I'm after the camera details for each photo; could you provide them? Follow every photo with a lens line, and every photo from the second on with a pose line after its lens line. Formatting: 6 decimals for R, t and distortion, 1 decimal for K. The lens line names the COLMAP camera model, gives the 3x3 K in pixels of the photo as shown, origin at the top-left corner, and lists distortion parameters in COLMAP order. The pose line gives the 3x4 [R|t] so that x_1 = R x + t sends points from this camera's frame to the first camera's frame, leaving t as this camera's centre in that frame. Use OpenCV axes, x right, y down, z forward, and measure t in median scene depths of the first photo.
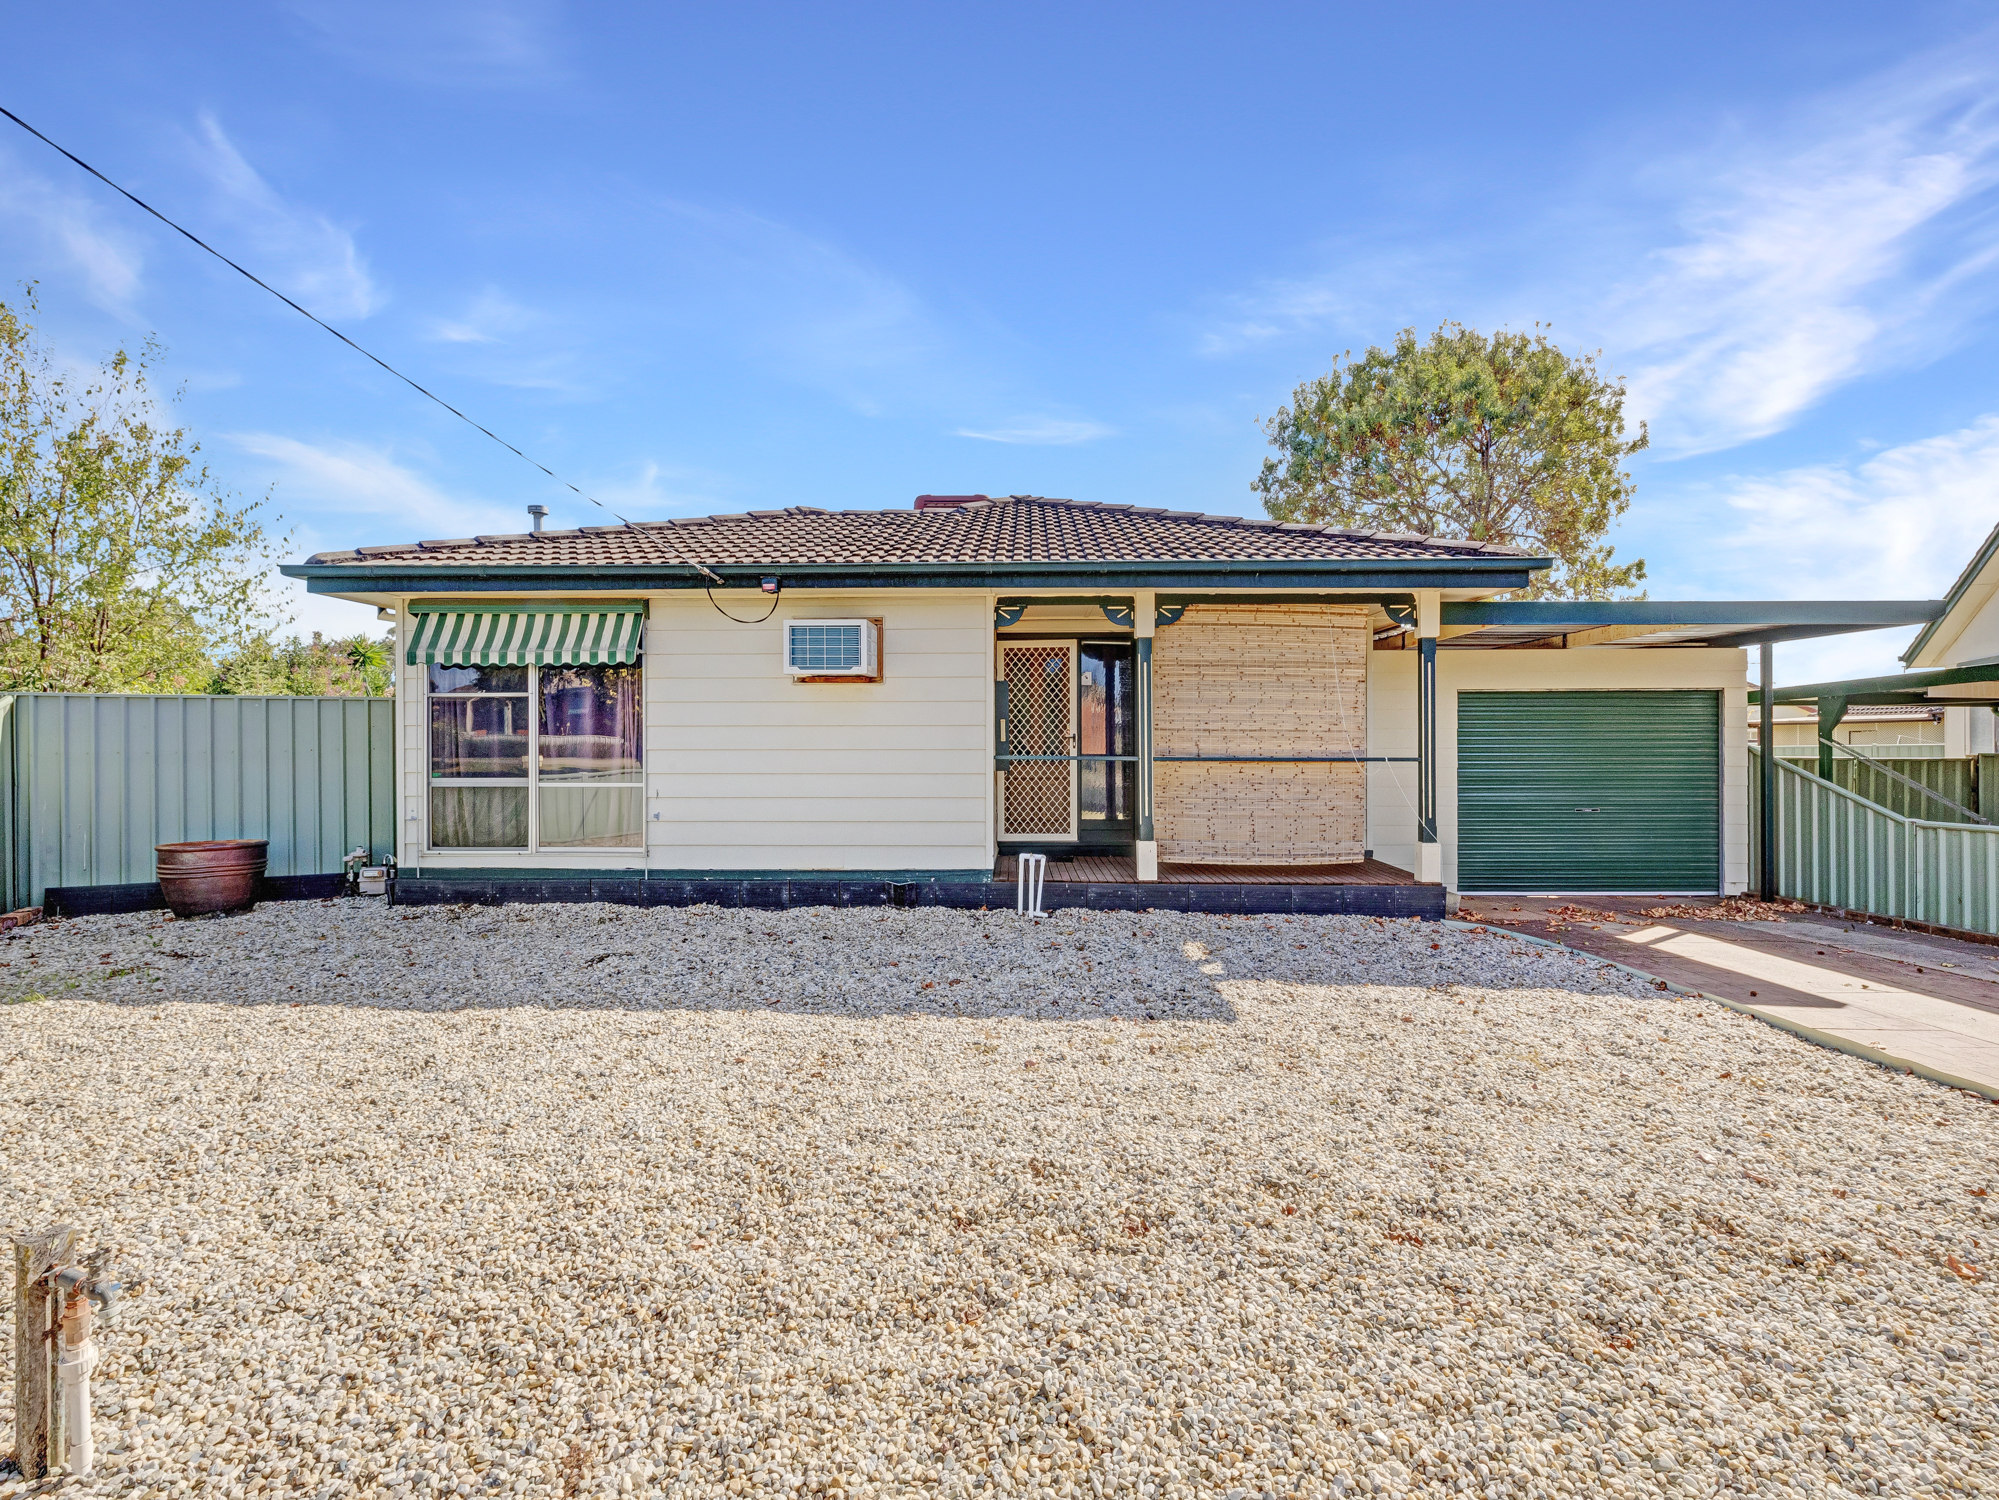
lens RADIAL K [[934.1, 0, 994.7], [0, 934.1, 746.2], [0, 0, 1]] dist [0.002949, 0.000397]
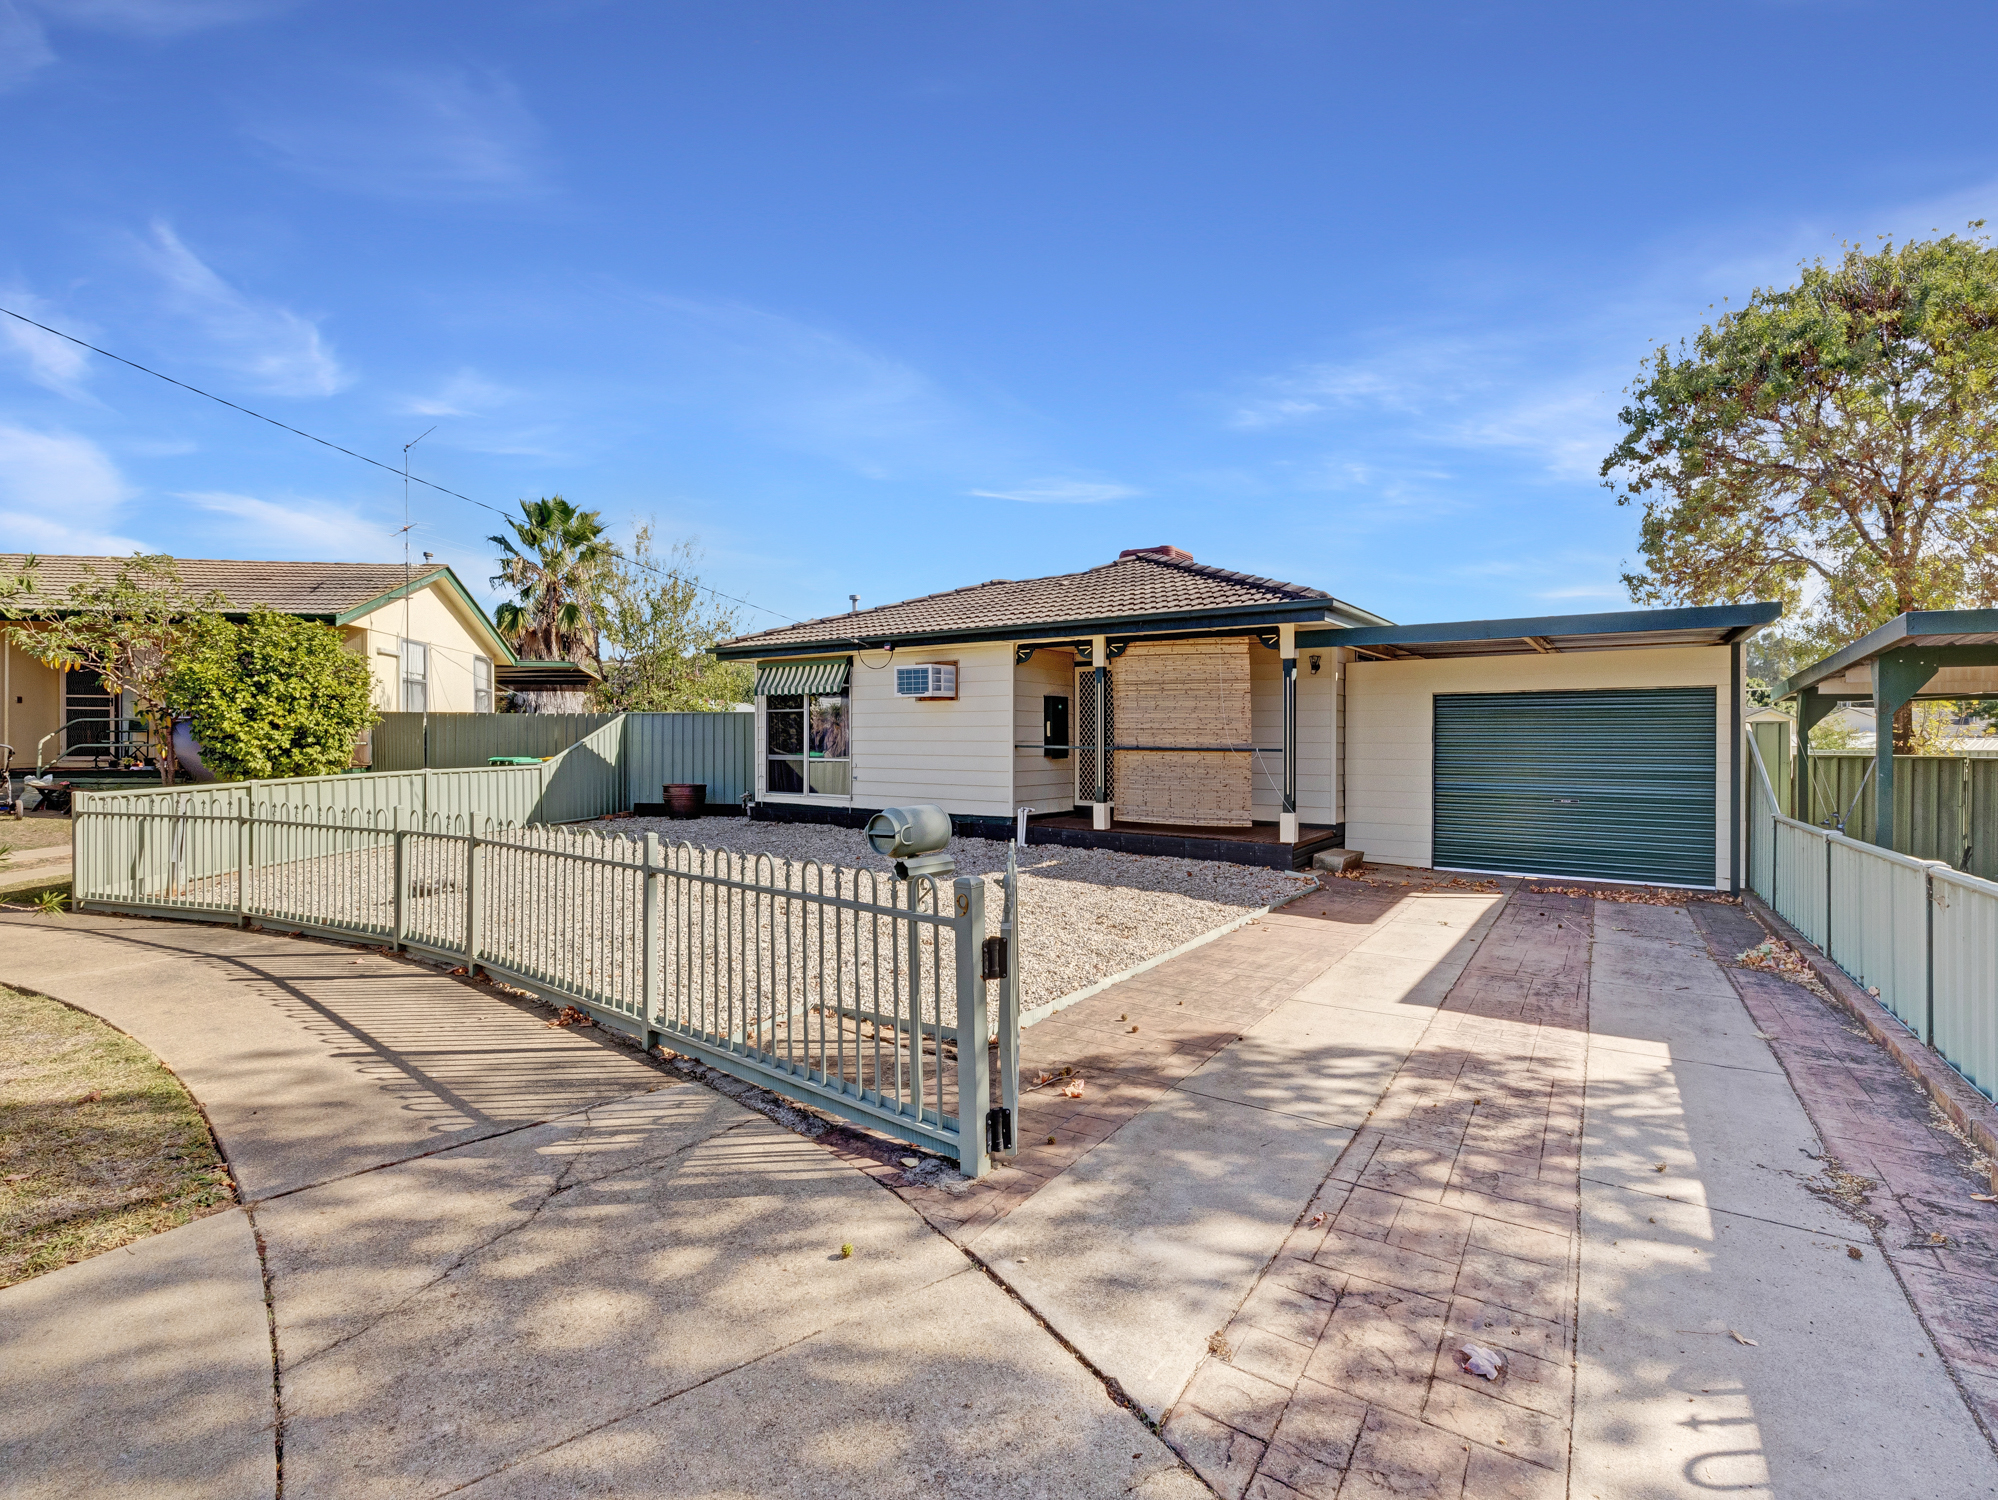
lens RADIAL K [[933.7, 0, 994.2], [0, 933.7, 746.2], [0, 0, 1]] dist [0.002949, 0.000397]
pose [[0.836957, 0.007306, -0.547220, 0.828892], [-0.007199, 0.999971, 0.002339, 0.008004], [0.547221, 0.001981, 0.836986, -0.333582]]
